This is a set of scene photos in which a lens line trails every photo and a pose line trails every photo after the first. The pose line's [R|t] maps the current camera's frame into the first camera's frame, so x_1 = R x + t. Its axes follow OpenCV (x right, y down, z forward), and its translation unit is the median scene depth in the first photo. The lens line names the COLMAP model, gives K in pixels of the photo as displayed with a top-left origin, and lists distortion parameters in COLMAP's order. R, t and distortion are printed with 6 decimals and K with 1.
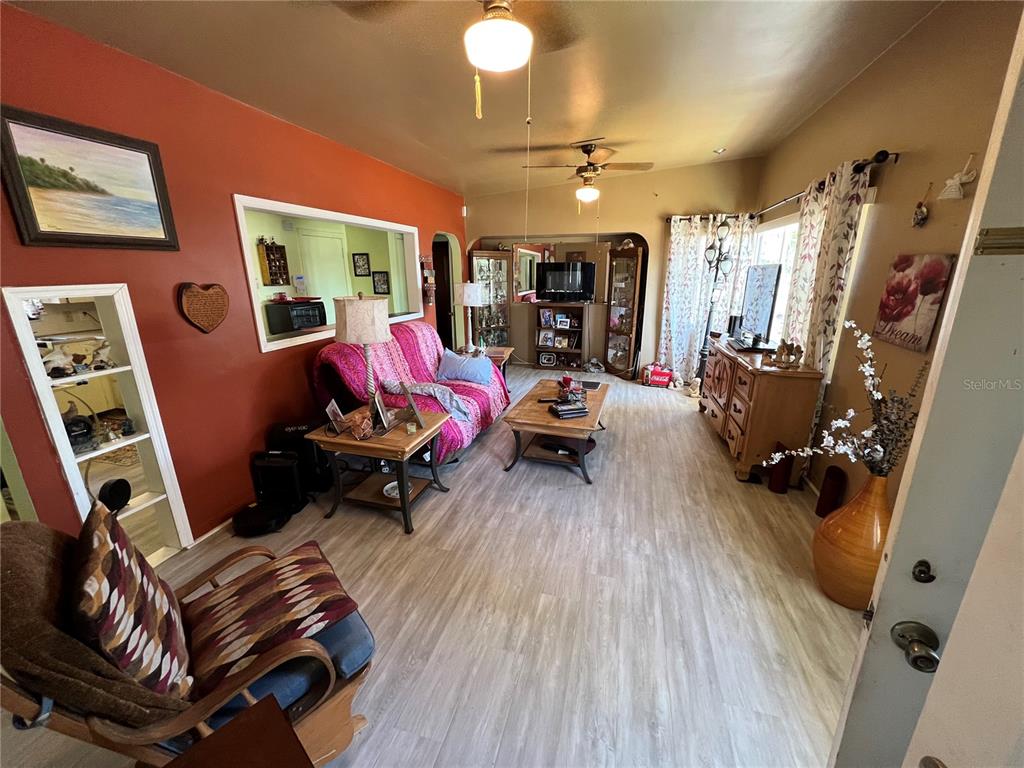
lens RADIAL K [[409.3, 0, 510.6], [0, 409.3, 383.2], [0, 0, 1]] dist [-0.002460, 0.001740]
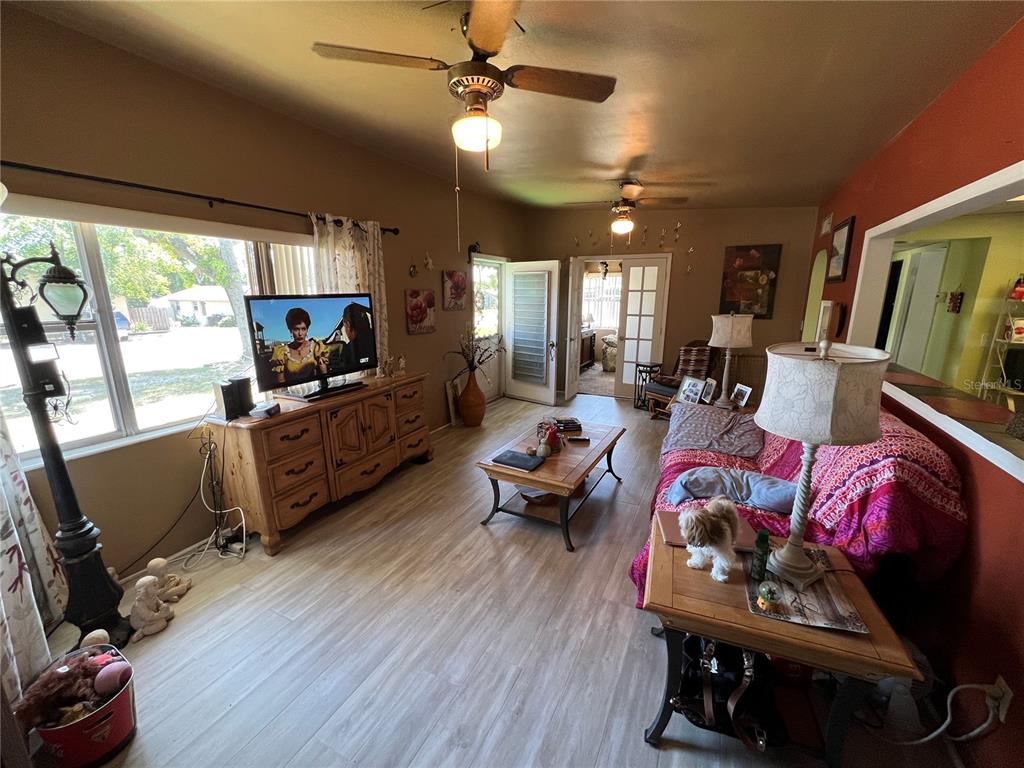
lens RADIAL K [[409.3, 0, 514.3], [0, 409.3, 386.1], [0, 0, 1]] dist [-0.002460, 0.001740]
pose [[-0.982265, -0.031893, 0.184768, 0.108012], [0.059598, 0.881215, 0.468944, -0.802435], [-0.177776, 0.471638, -0.863686, 2.837955]]
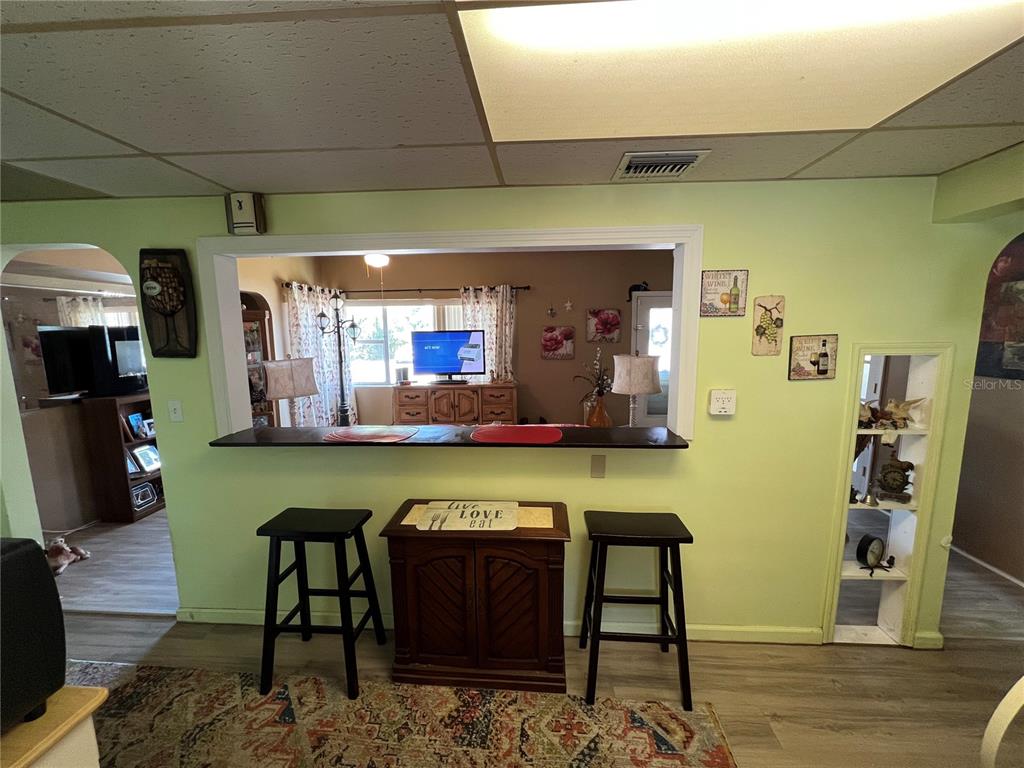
lens RADIAL K [[409.3, 0, 513.5], [0, 409.3, 388.0], [0, 0, 1]] dist [-0.002460, 0.001740]
pose [[-0.218127, -0.129928, 0.967233, -1.629609], [0.272861, 0.943452, 0.188268, -0.504392], [-0.936999, 0.304986, -0.170340, 1.800842]]
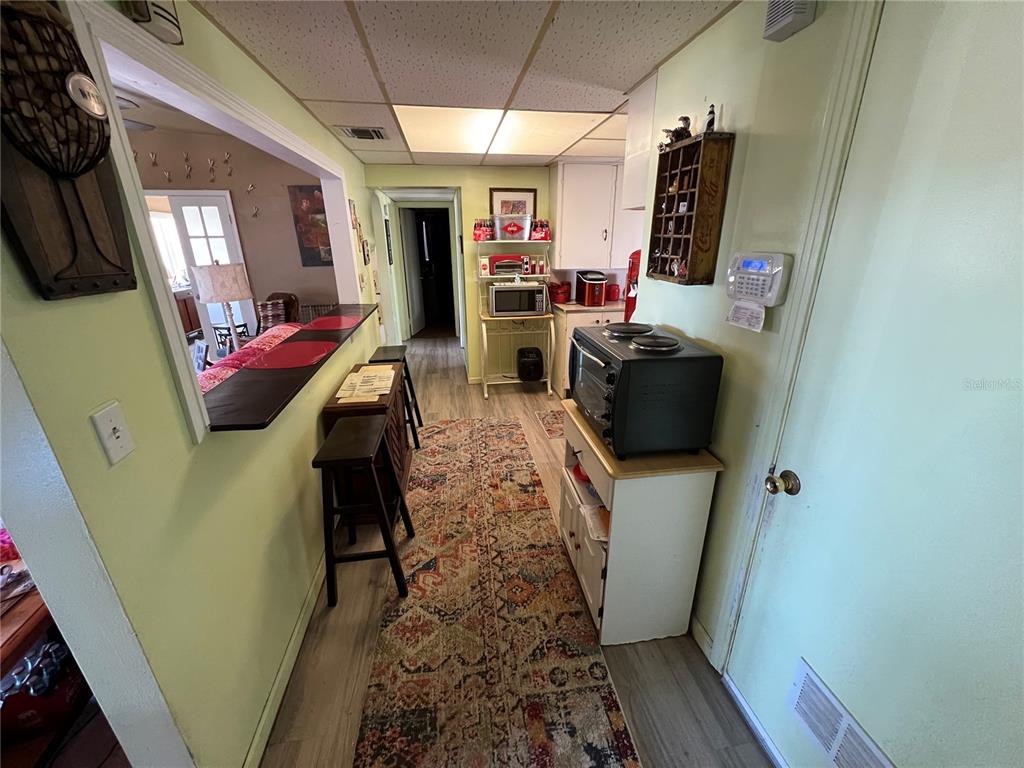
lens RADIAL K [[409.3, 0, 513.4], [0, 409.3, 383.6], [0, 0, 1]] dist [-0.002460, 0.001740]
pose [[-0.904856, 0.157641, -0.395454, -0.722818], [-0.098667, 0.825964, 0.555020, -0.780263], [0.414125, 0.541232, -0.731825, 2.817786]]
